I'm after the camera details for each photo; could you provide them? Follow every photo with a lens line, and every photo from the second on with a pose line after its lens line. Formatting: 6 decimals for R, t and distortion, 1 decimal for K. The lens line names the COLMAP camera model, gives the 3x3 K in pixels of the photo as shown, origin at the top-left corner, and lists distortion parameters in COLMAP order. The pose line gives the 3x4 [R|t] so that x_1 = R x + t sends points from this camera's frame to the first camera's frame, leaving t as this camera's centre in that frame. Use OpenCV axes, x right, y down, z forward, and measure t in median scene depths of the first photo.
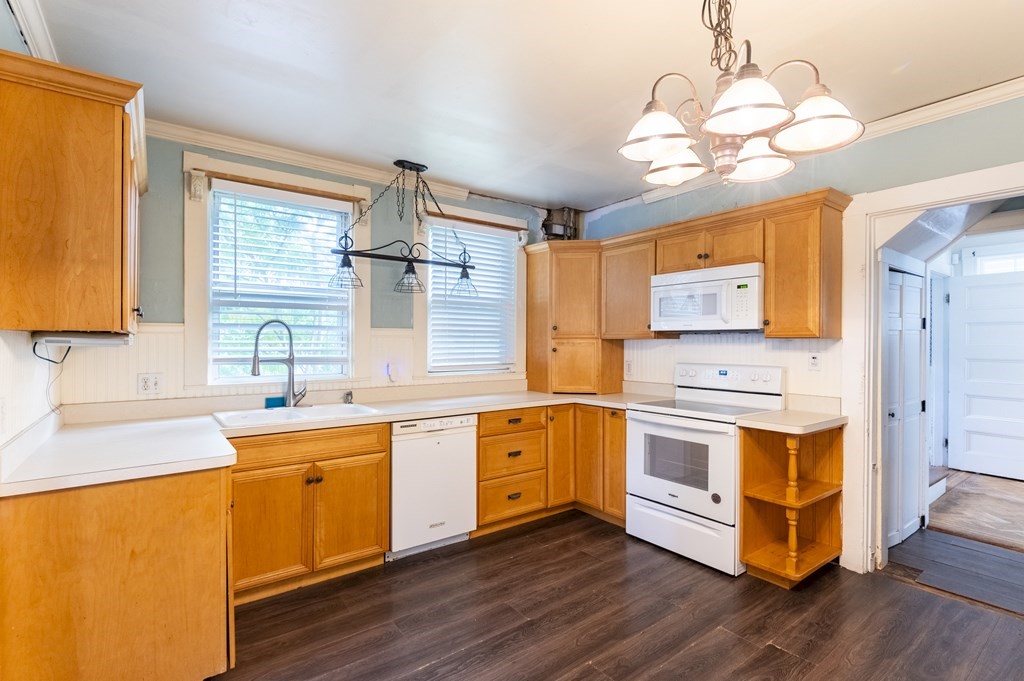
lens RADIAL K [[467.2, 0, 505.8], [0, 467.2, 345.1], [0, 0, 1]] dist [0.004346, -0.000266]
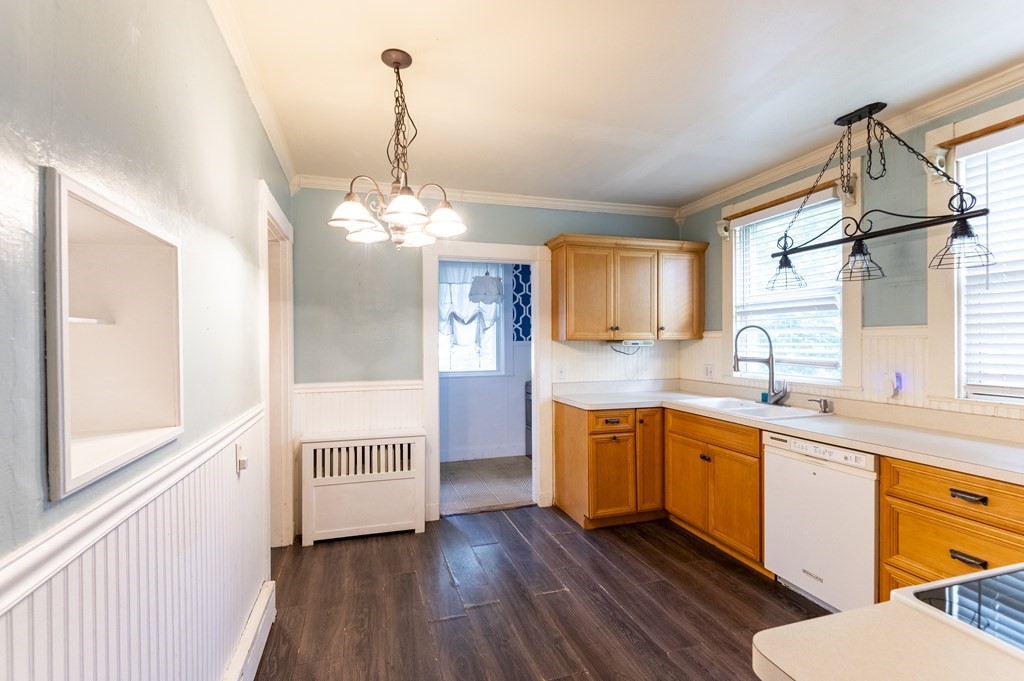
lens RADIAL K [[467.2, 0, 506.8], [0, 467.2, 341.4], [0, 0, 1]] dist [0.004346, -0.000266]
pose [[-0.322336, 0.001752, -0.946624, 0.775170], [0.001743, 0.999998, 0.001257, -0.015357], [0.946624, -0.001245, -0.322338, 0.767219]]
